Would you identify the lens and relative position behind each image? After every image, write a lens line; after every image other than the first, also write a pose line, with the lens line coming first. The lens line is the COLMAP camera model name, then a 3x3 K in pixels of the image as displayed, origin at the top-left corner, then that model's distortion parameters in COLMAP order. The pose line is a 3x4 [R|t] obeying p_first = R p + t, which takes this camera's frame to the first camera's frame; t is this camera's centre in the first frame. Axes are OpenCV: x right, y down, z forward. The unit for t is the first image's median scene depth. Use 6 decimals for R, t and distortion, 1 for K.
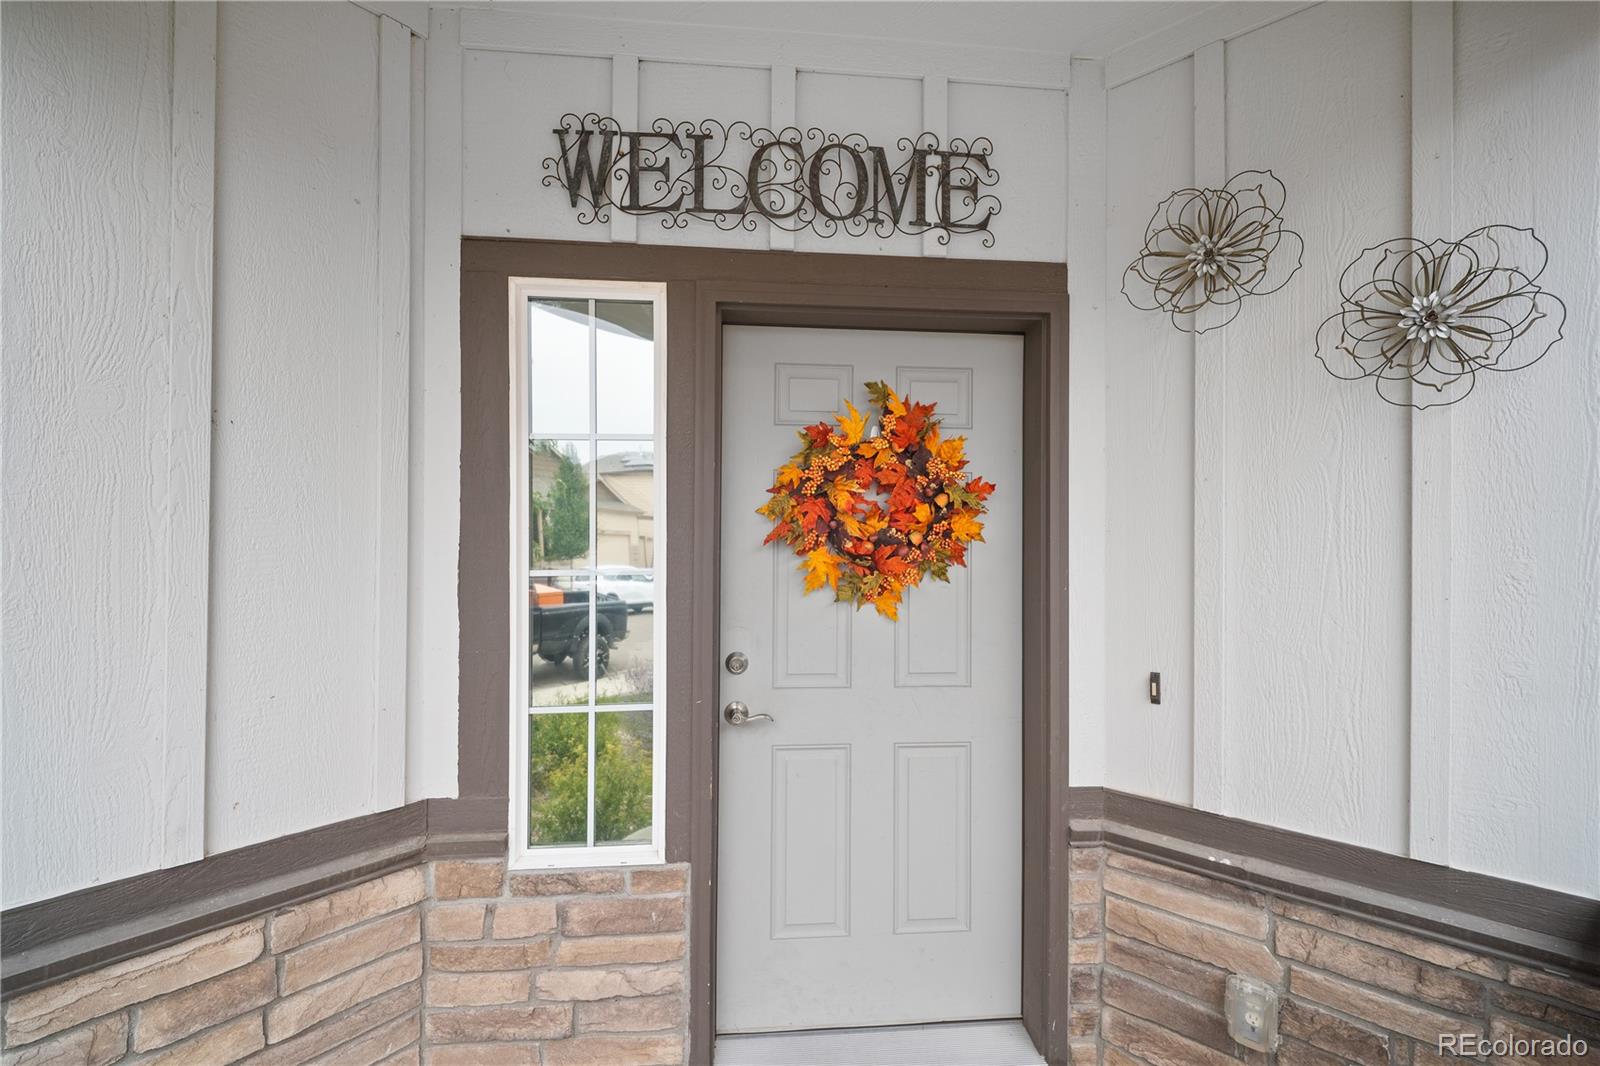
lens RADIAL K [[664.8, 0, 800.0], [0, 664.8, 533.0], [0, 0, 1]] dist [0.012466, -0.011485]
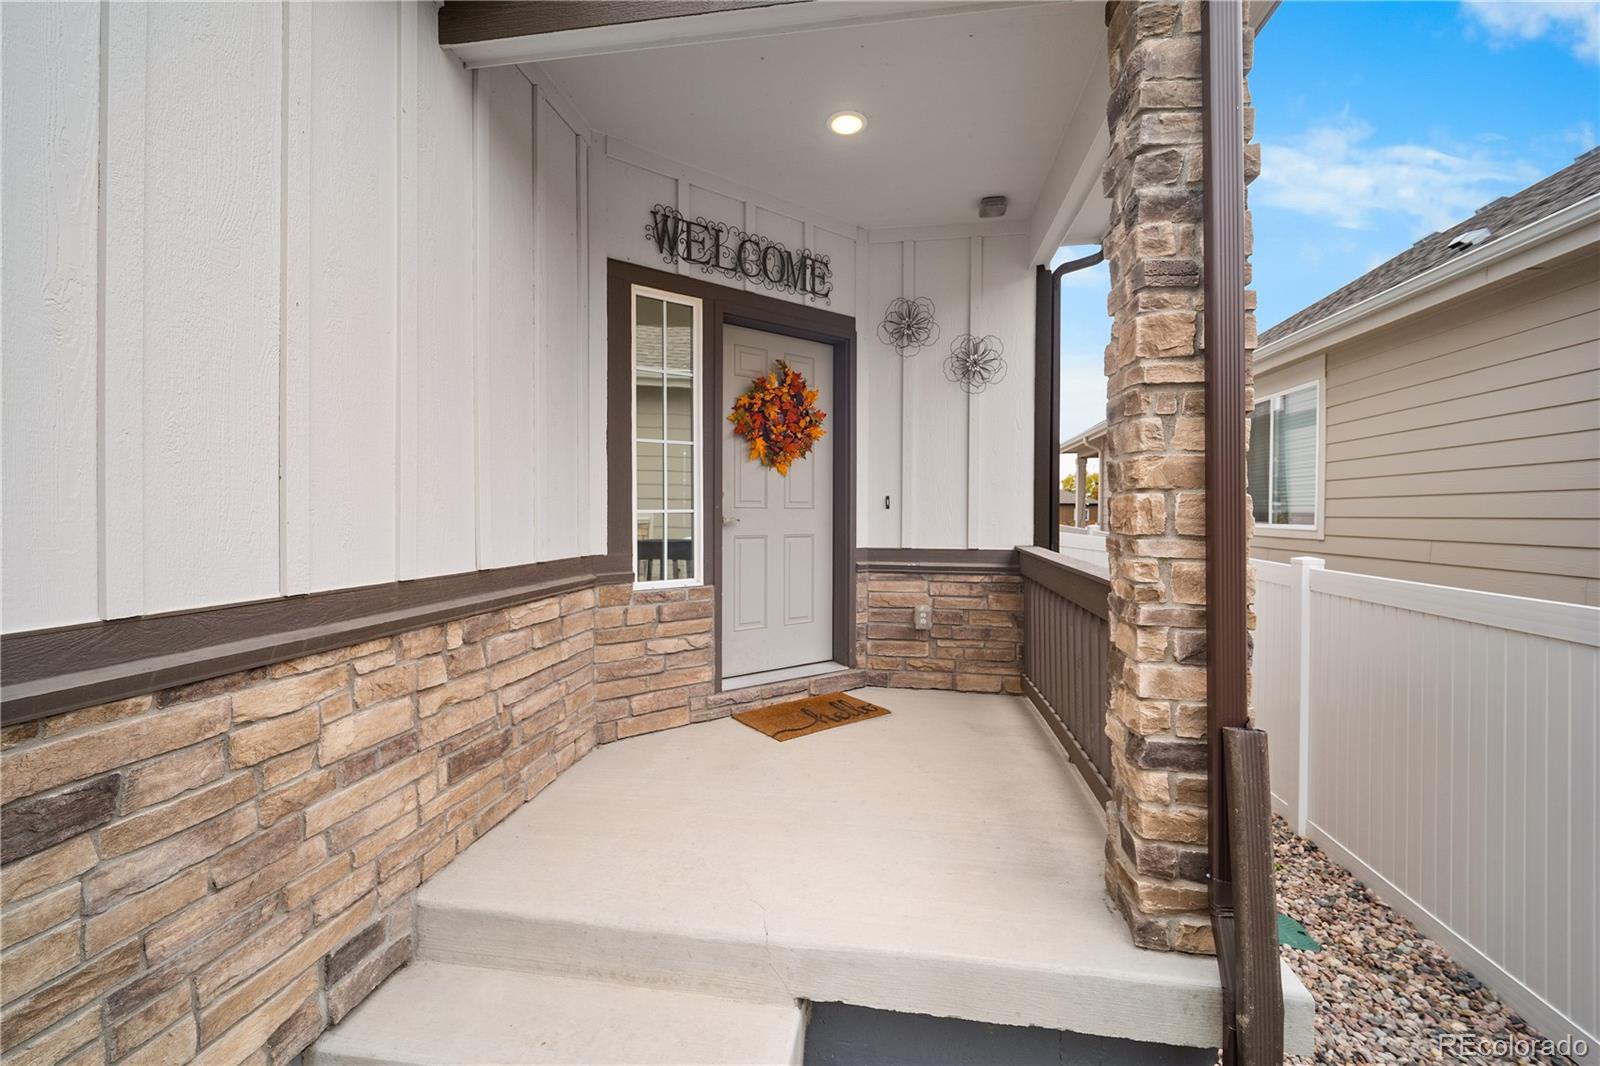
lens RADIAL K [[687.4, 0, 800.0], [0, 687.4, 533.0], [0, 0, 1]] dist [-0.003023, -0.000346]
pose [[0.843095, -0.016360, 0.537516, -1.077413], [-0.000506, 0.999513, 0.031214, 0.266577], [-0.537765, -0.026588, 0.842675, -0.930743]]
